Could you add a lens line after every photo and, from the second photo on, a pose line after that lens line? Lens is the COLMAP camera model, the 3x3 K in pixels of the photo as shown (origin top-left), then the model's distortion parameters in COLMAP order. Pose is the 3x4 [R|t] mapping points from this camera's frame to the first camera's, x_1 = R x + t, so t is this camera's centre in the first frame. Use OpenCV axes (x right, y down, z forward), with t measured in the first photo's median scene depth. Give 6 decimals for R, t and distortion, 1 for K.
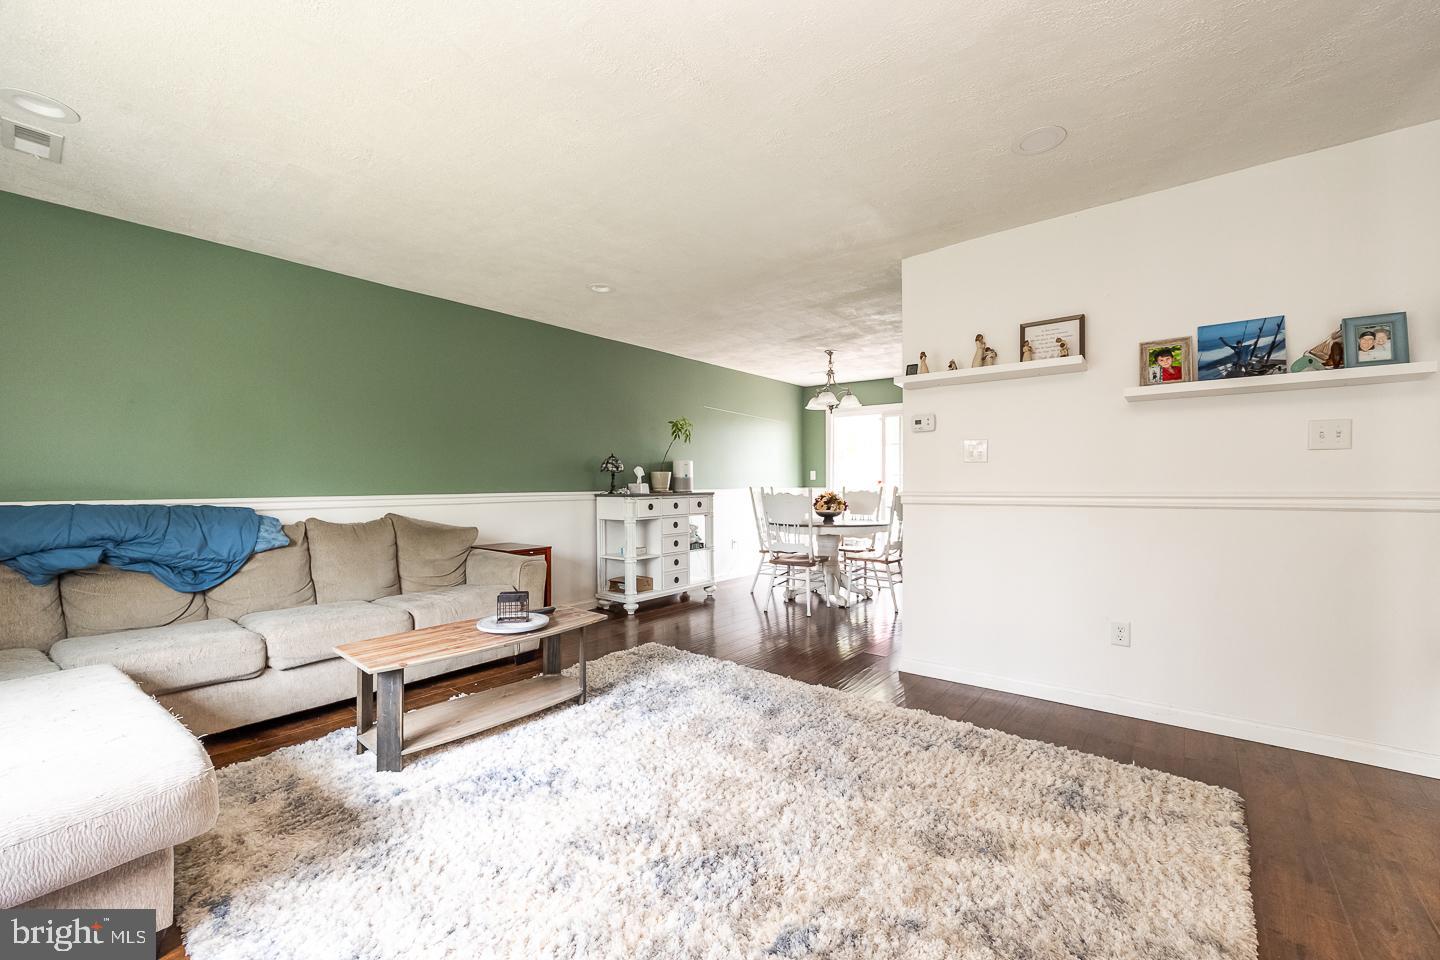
lens RADIAL K [[599.8, 0, 720.0], [0, 599.8, 480.0], [0, 0, 1]] dist [0.000001, 0.000300]
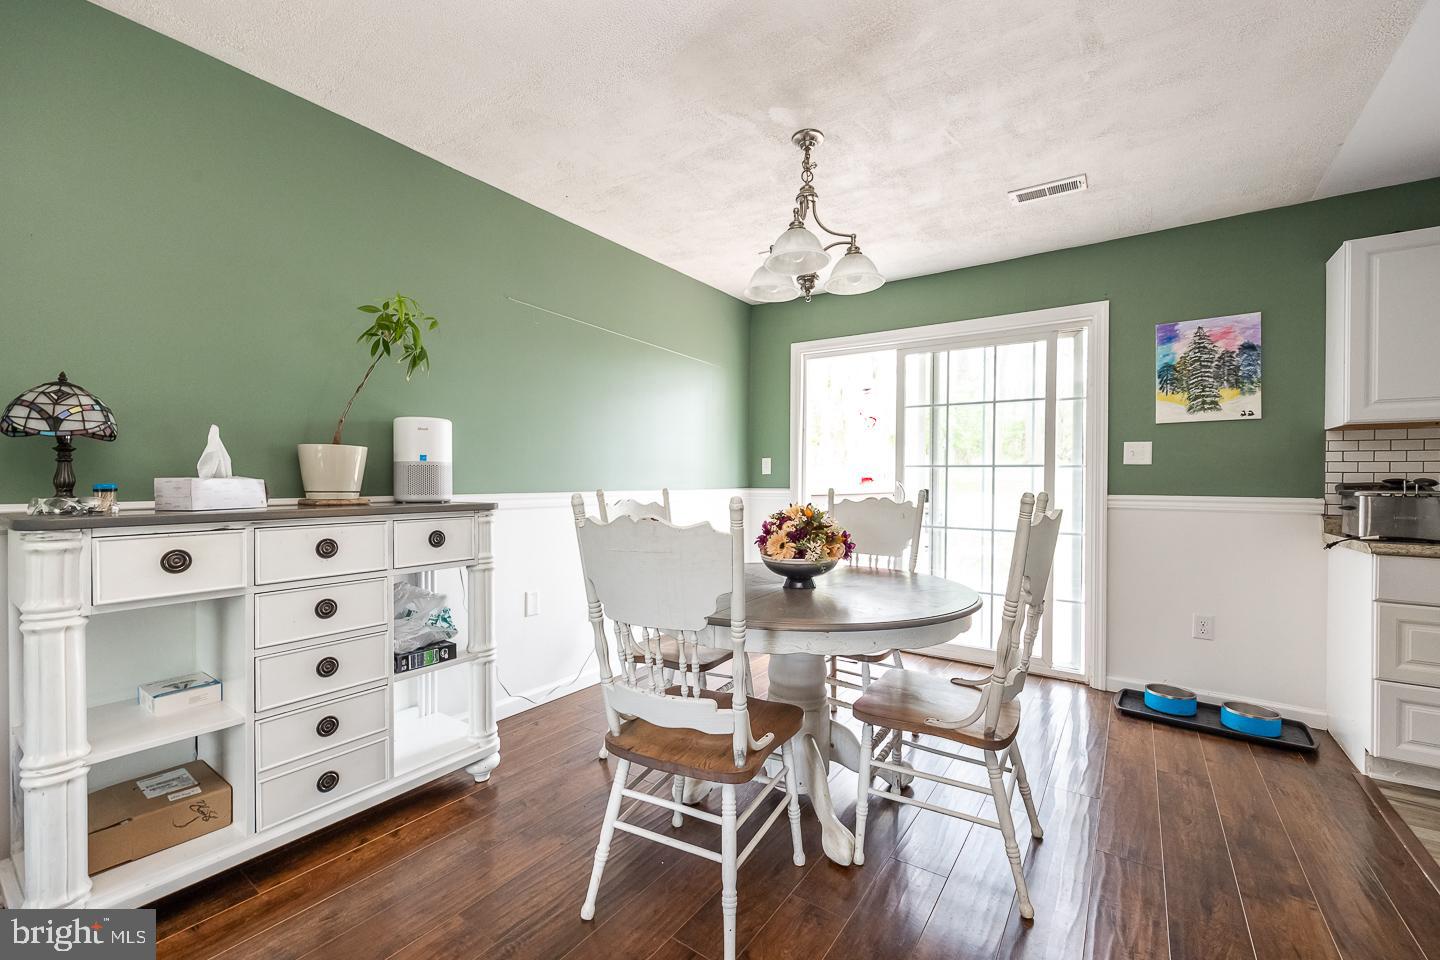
lens RADIAL K [[599.8, 0, 720.0], [0, 599.8, 480.0], [0, 0, 1]] dist [0.000001, 0.000300]
pose [[0.997942, 0.006887, 0.063751, 0.110135], [-0.007292, 0.999955, 0.006128, 0.002816], [-0.063706, -0.006580, 0.997947, 0.644768]]
